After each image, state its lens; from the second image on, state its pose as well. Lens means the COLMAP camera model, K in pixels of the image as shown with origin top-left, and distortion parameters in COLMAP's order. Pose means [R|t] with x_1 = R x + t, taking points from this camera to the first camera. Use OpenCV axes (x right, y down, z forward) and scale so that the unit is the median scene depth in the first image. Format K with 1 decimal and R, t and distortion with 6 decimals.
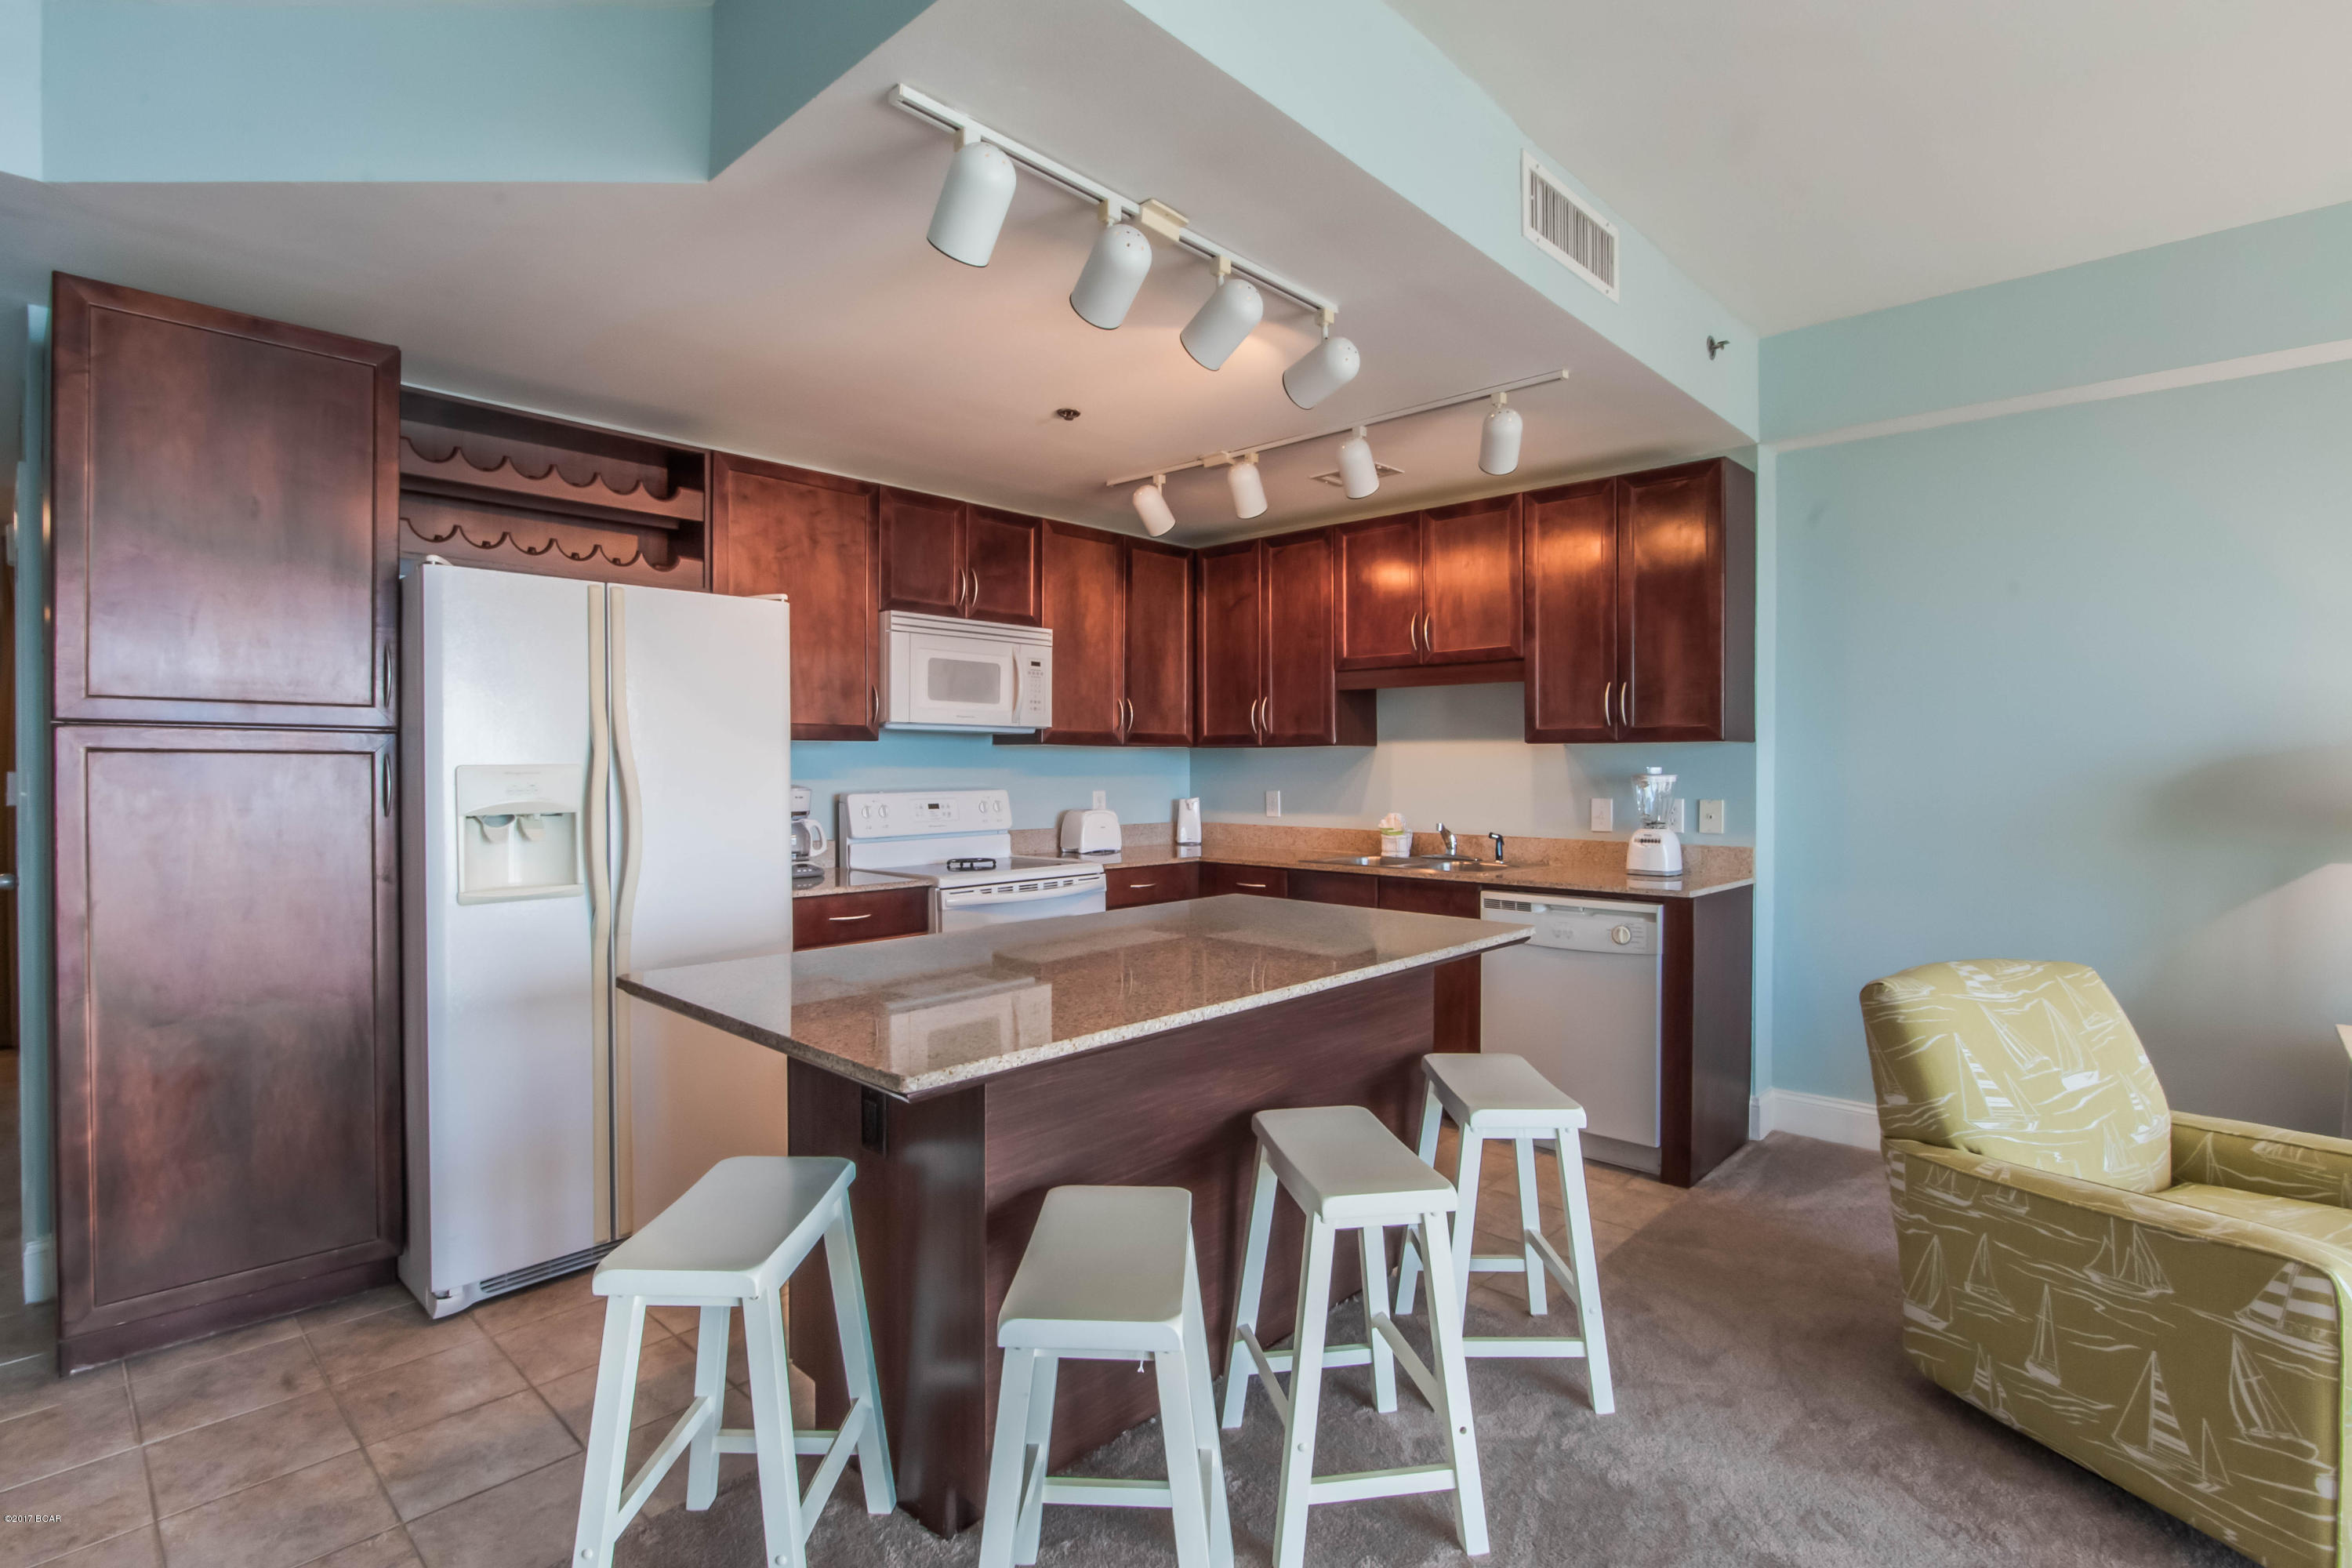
lens RADIAL K [[1147.8, 0, 1165.7], [0, 1147.8, 774.3], [0, 0, 1]] dist [-0.012973, 0.000664]
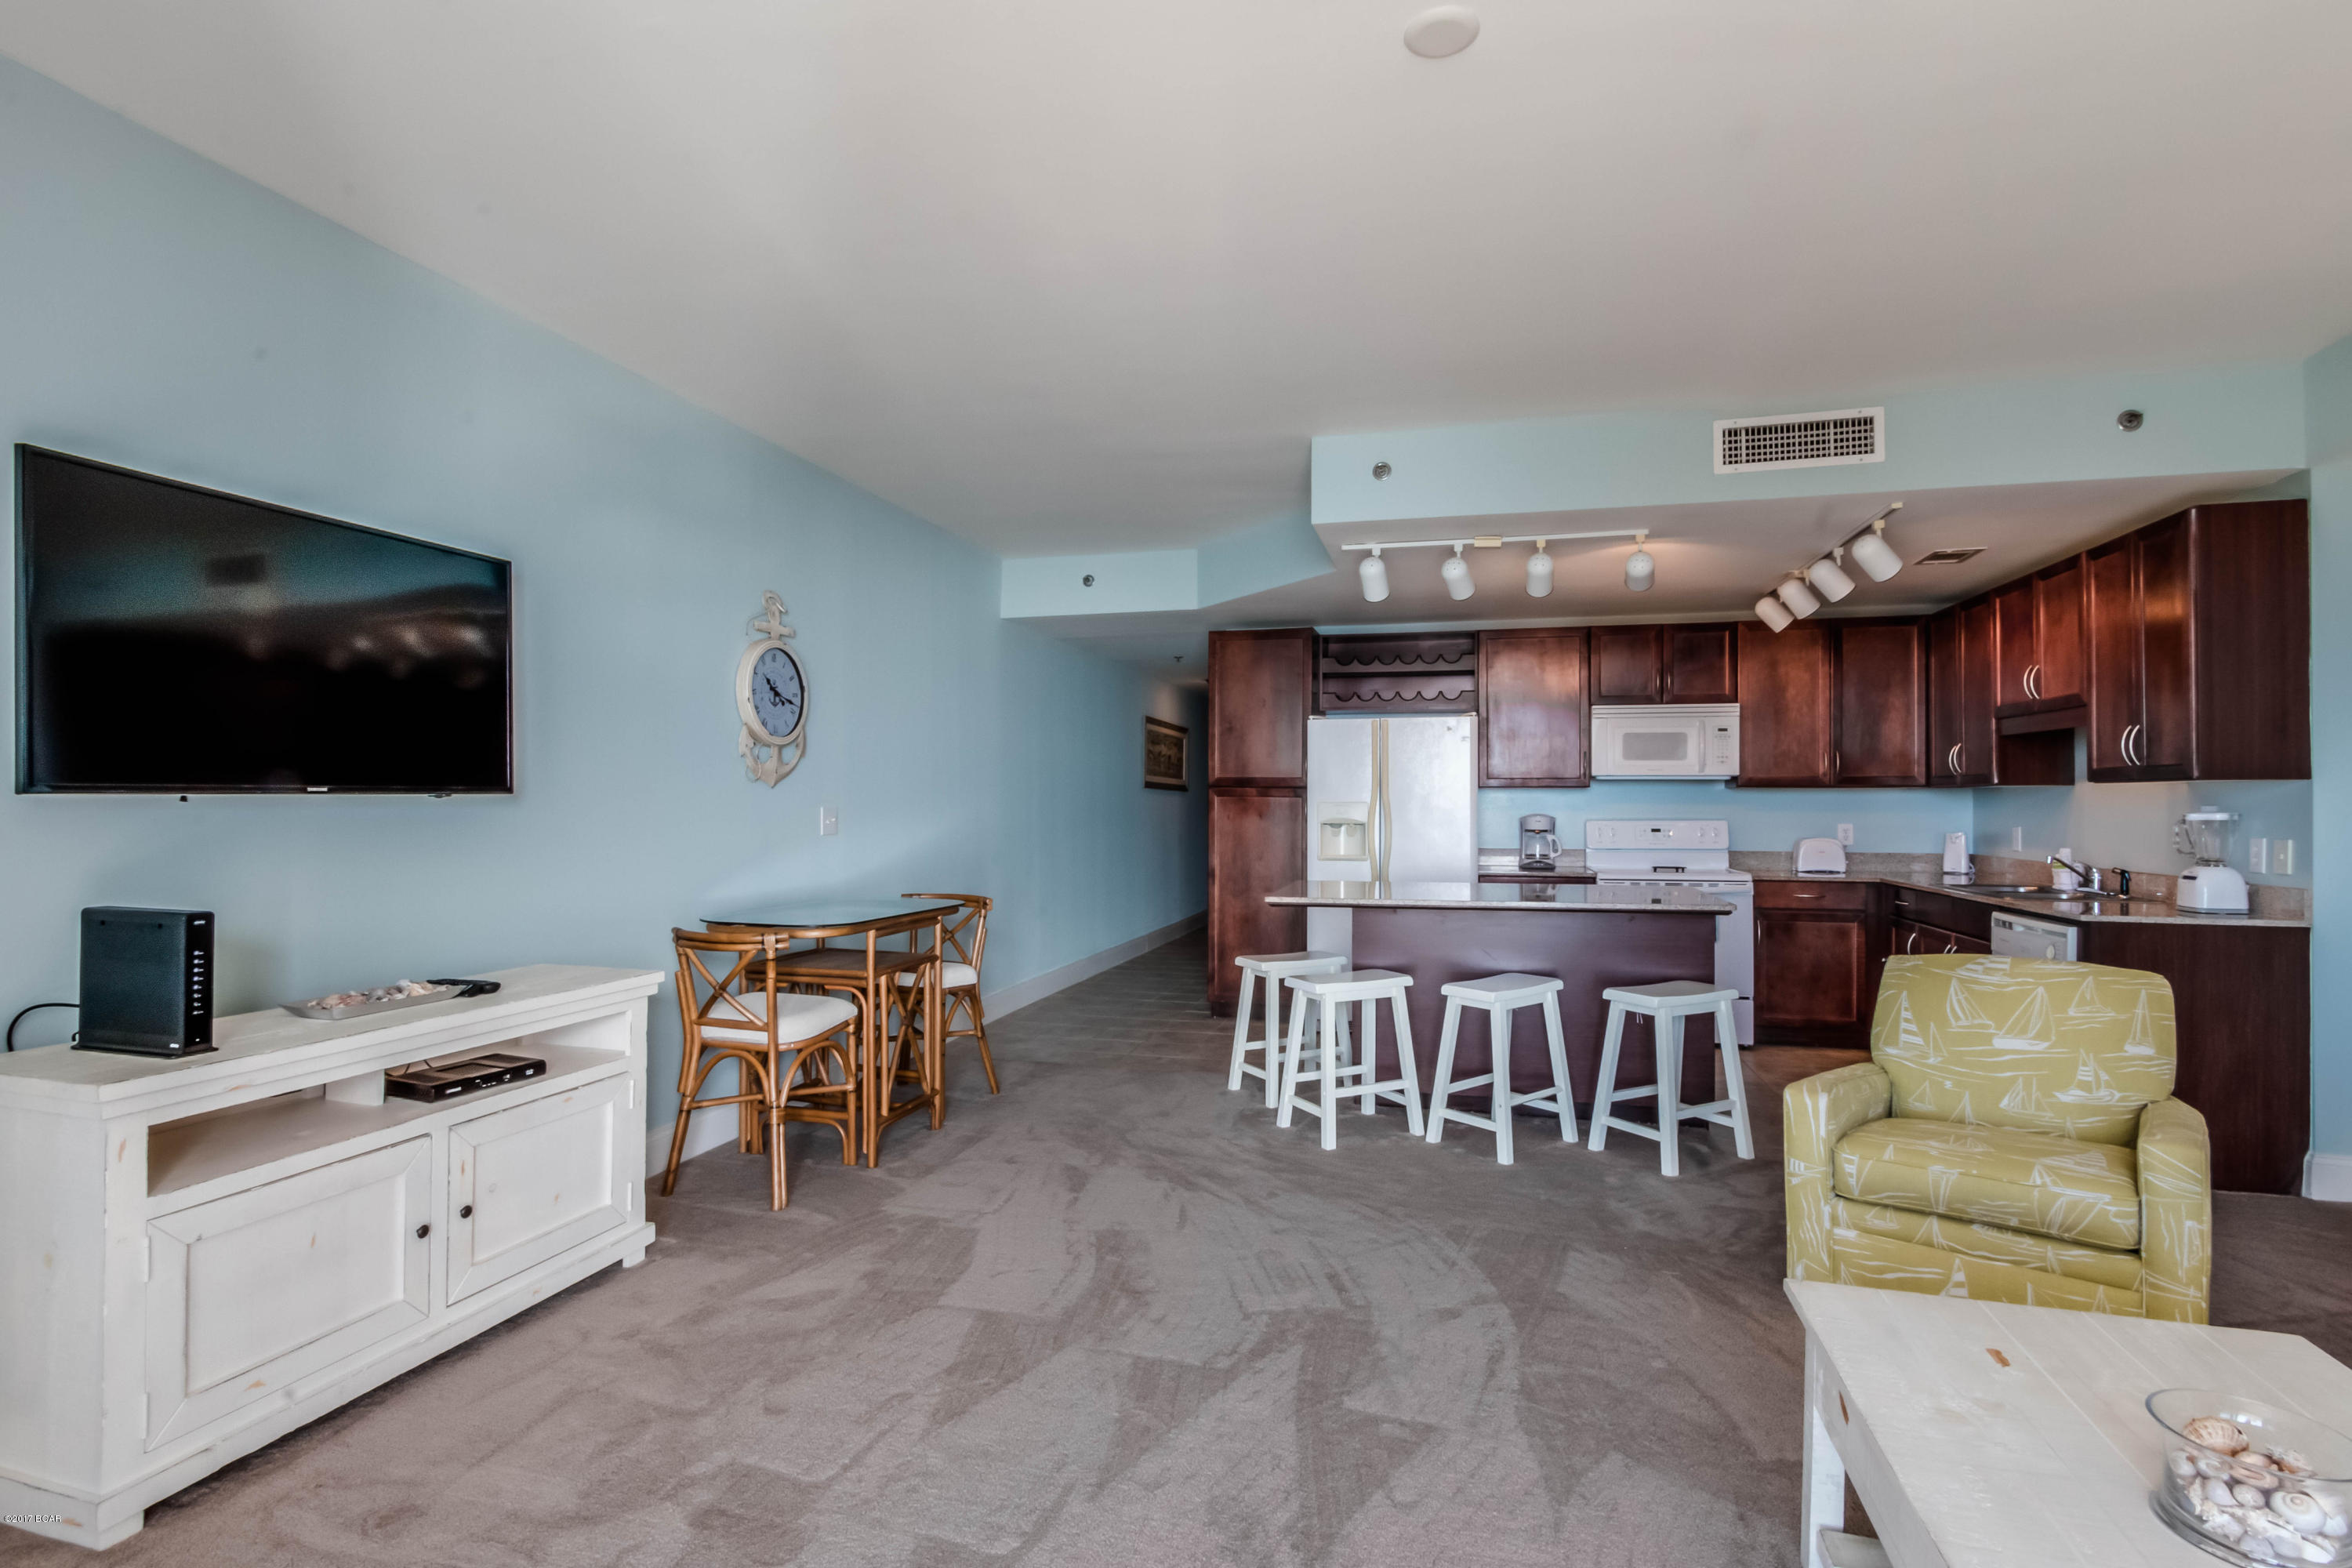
lens RADIAL K [[1138.3, 0, 1148.8], [0, 1138.3, 797.0], [0, 0, 1]] dist [-0.016870, 0.002297]
pose [[0.471589, -0.002975, -0.881814, 0.862967], [-0.007894, 0.999940, -0.007595, 0.001281], [0.881783, 0.010543, 0.471537, -0.291191]]
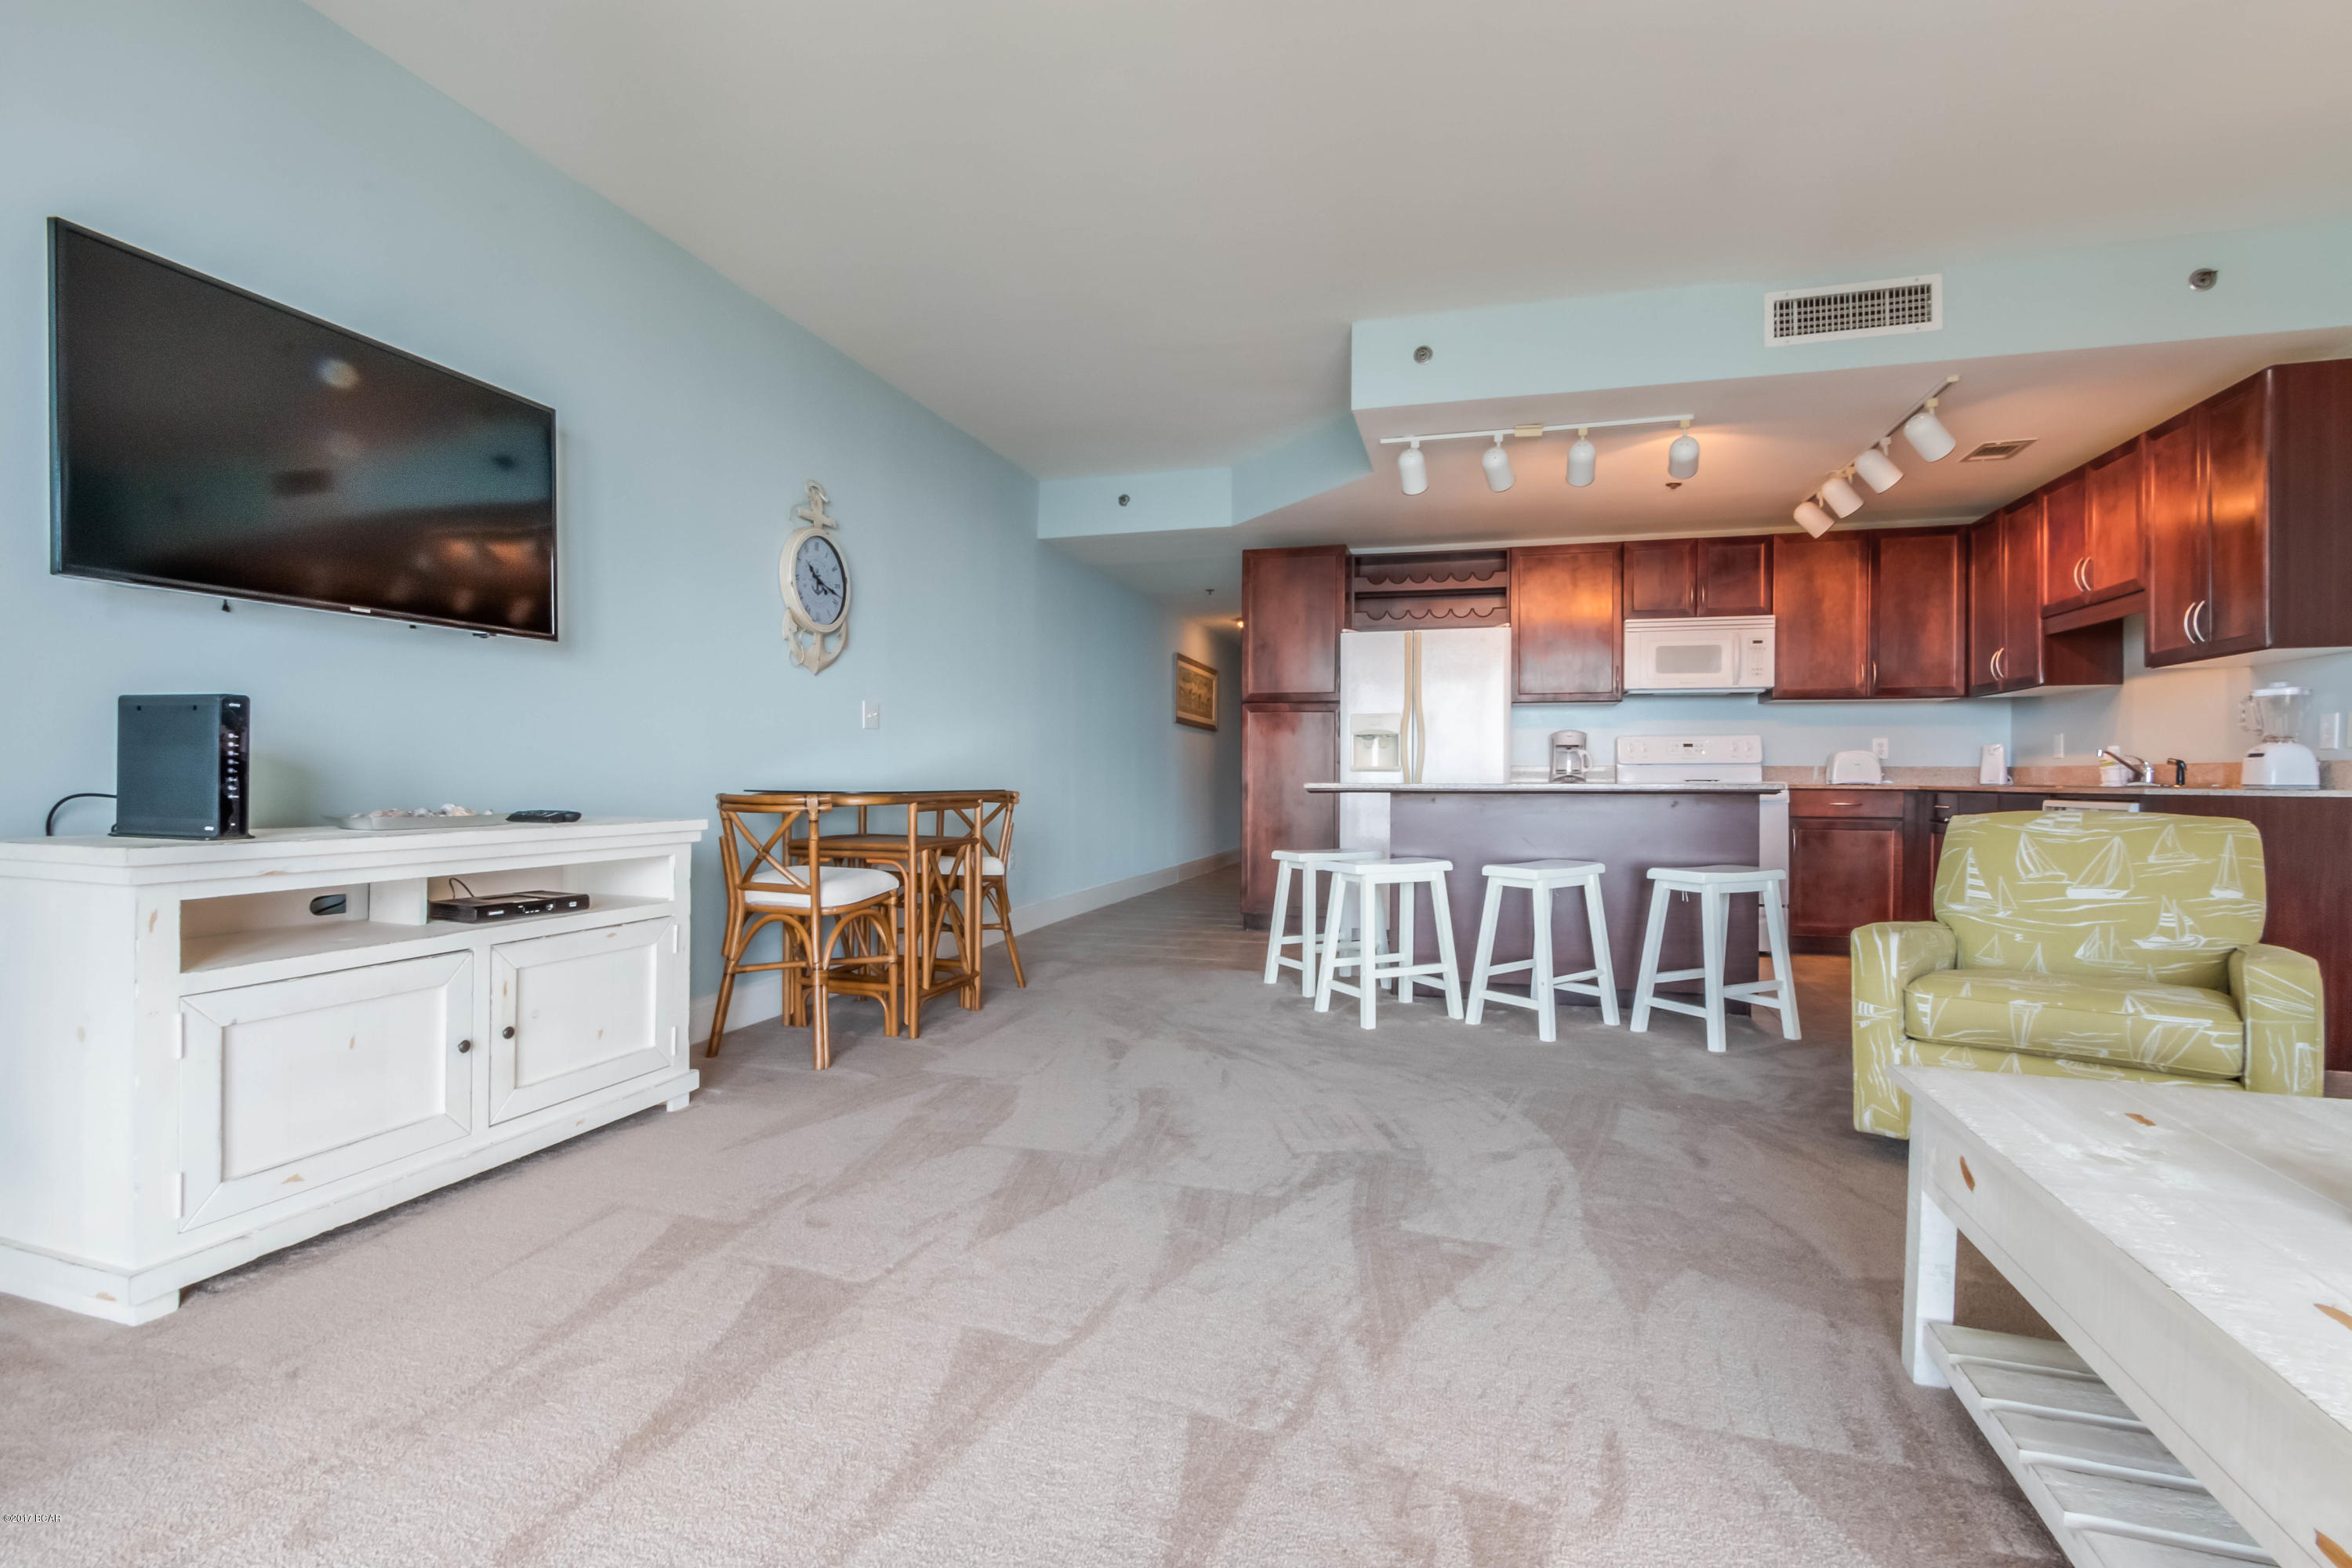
lens RADIAL K [[1088.8, 0, 1144.8], [0, 1088.8, 788.0], [0, 0, 1]] dist [-0.017575, 0.002156]
pose [[0.448212, 0.010060, -0.893871, 0.817029], [-0.010629, 0.999926, 0.005925, 0.090975], [0.893864, 0.006845, 0.448286, -0.281668]]
